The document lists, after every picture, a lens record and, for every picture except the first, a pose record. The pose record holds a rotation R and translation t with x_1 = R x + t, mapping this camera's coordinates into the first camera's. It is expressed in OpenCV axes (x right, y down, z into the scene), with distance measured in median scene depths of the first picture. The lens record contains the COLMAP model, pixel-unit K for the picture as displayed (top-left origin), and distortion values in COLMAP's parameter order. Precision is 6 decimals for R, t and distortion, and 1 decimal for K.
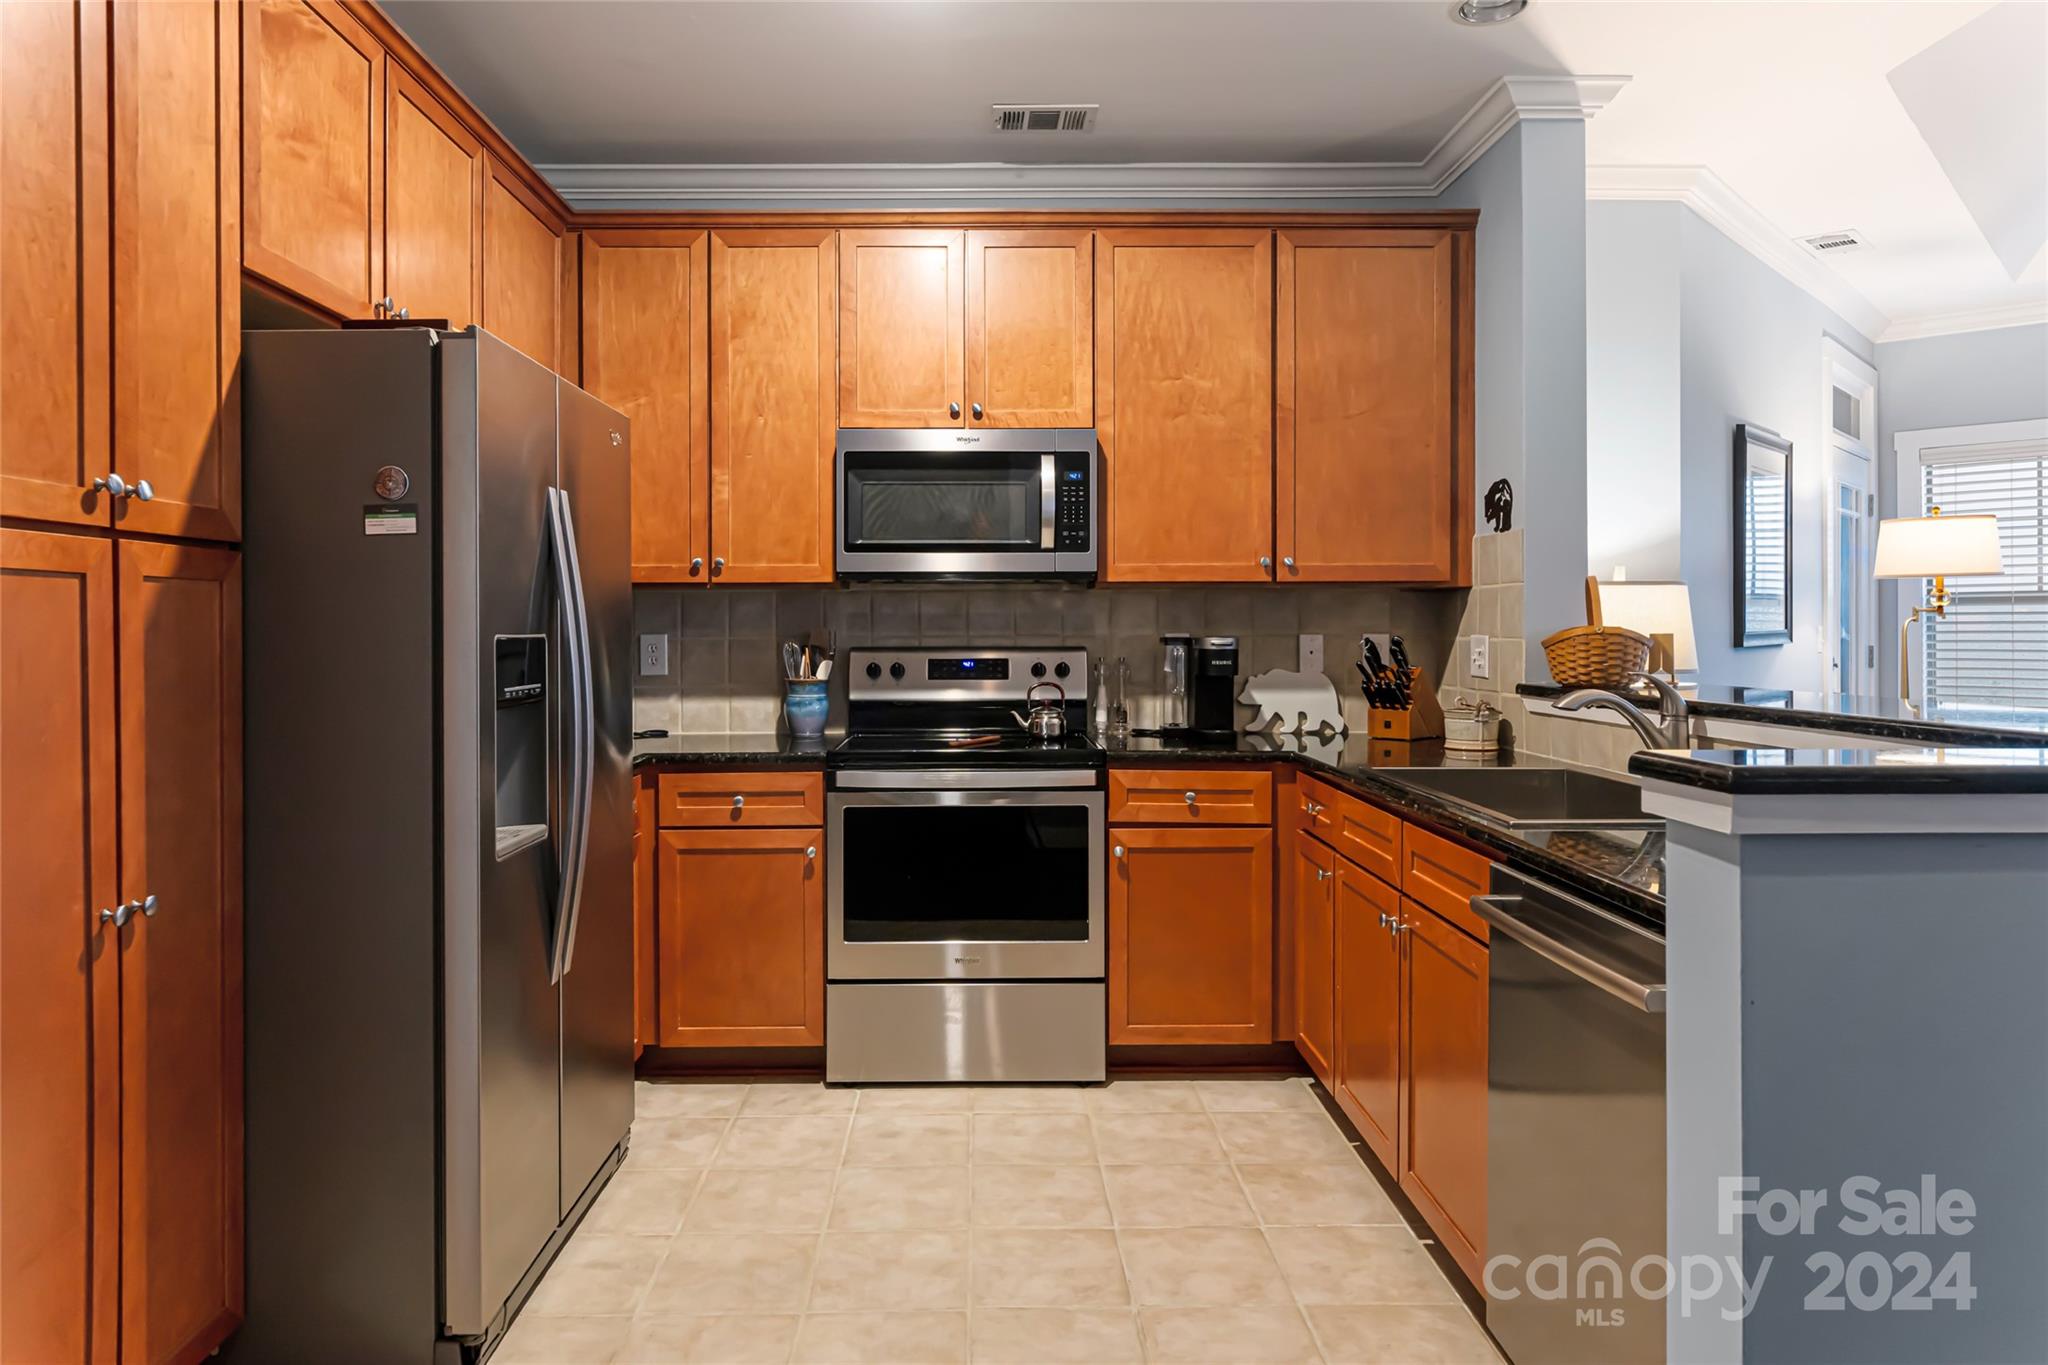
lens RADIAL K [[1223.6, 0, 985.4], [0, 1223.6, 625.8], [0, 0, 1]] dist [-0.001992, 0.000686]
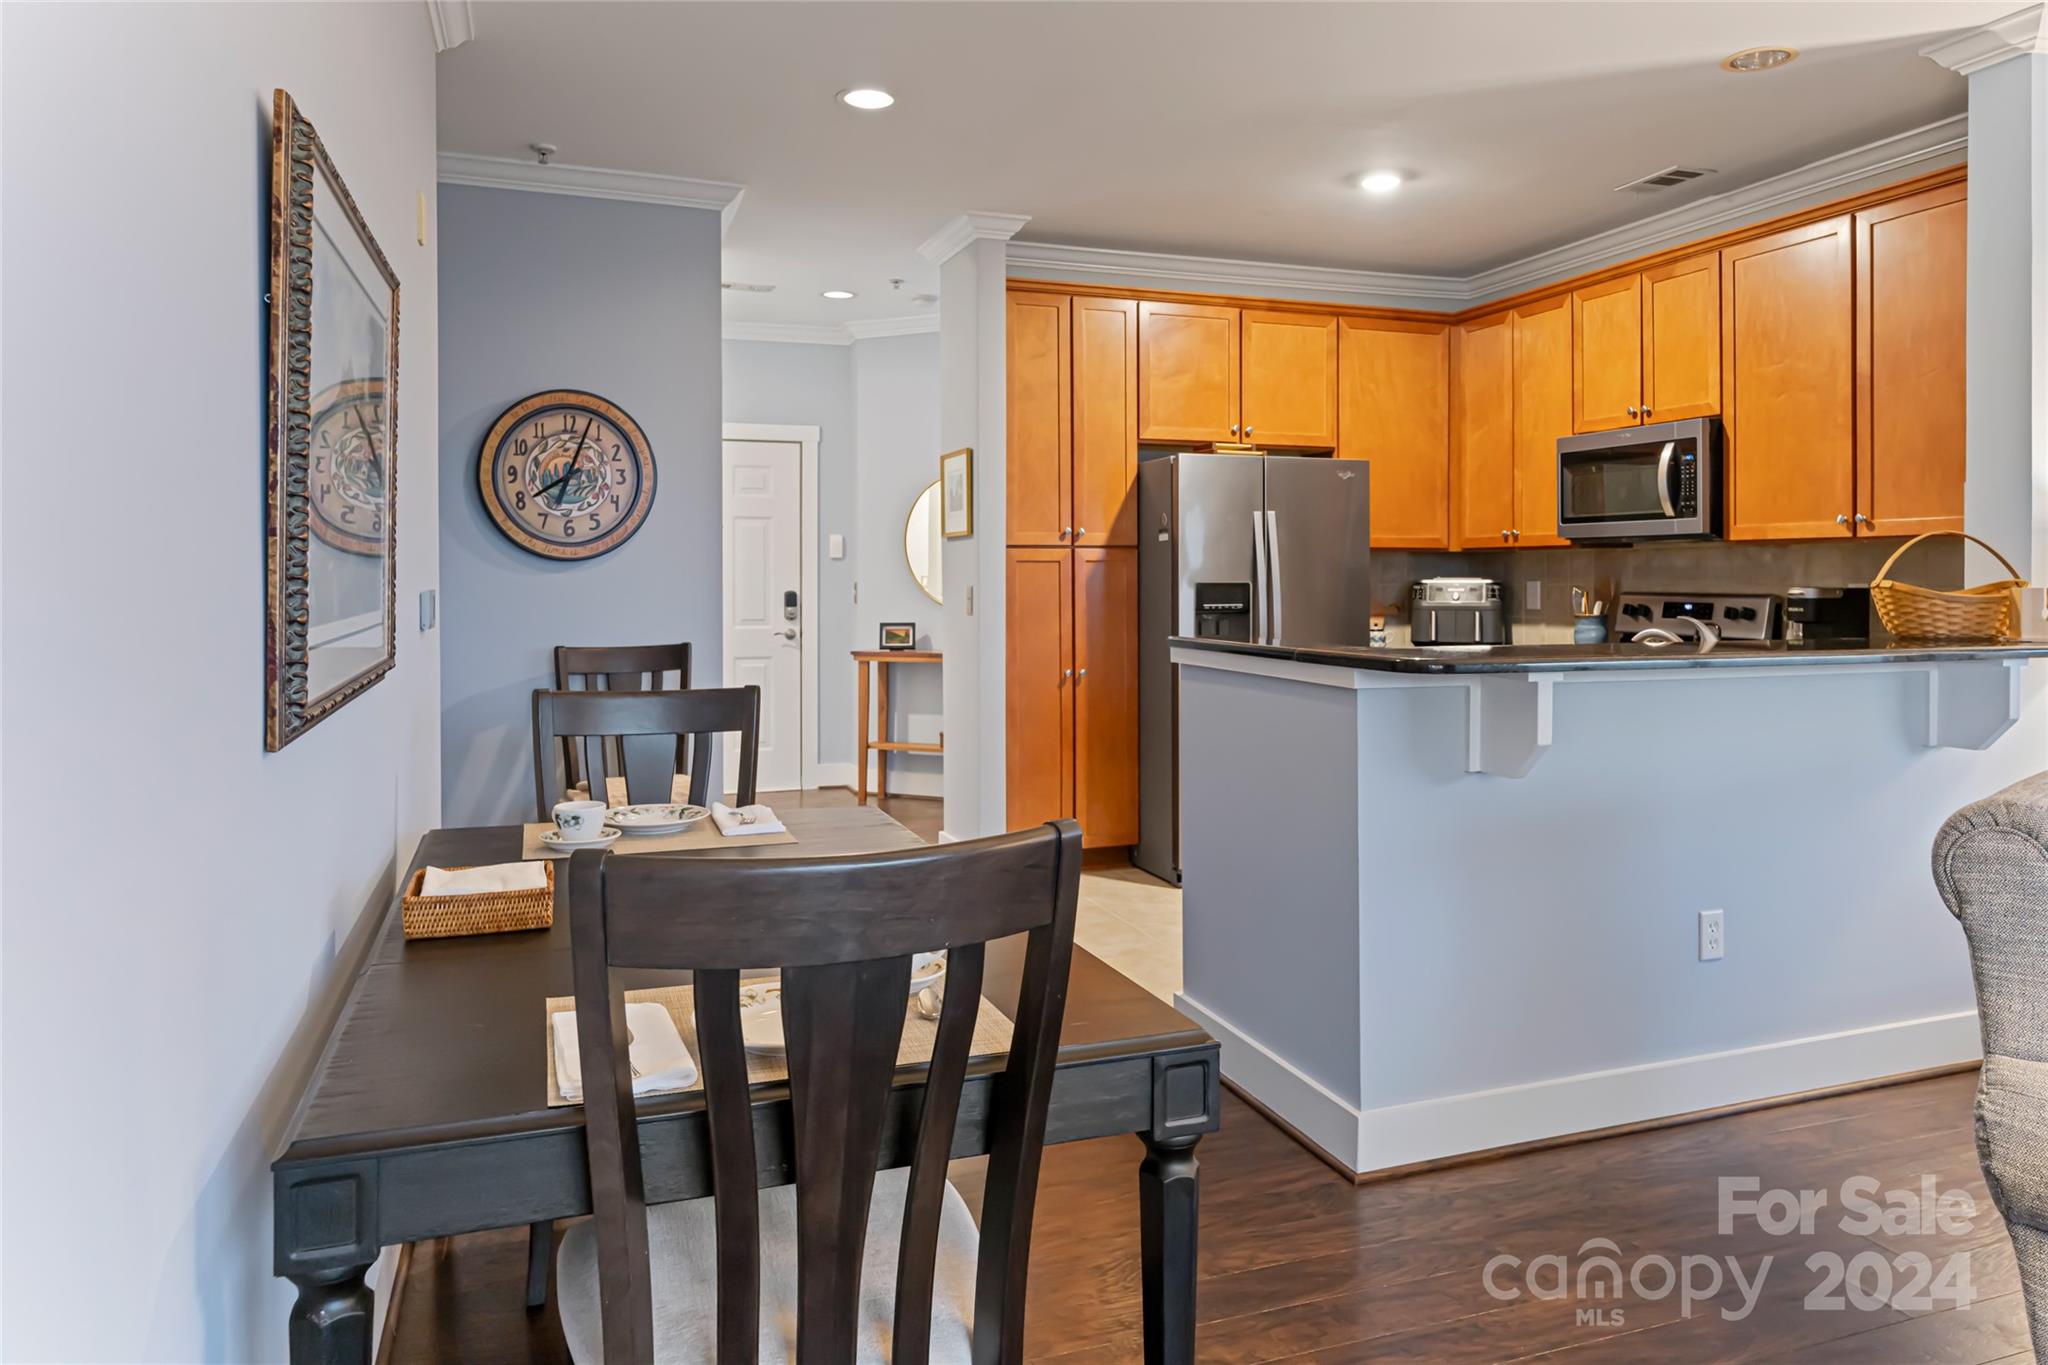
lens RADIAL K [[1333.5, 0, 1069.8], [0, 1333.5, 581.5], [0, 0, 1]] dist [0.000231, 0.000068]
pose [[0.349599, 0.005958, -0.936880, 1.103220], [0.003112, 0.999967, 0.007520, -0.007089], [0.936894, -0.005545, 0.349569, -0.069714]]
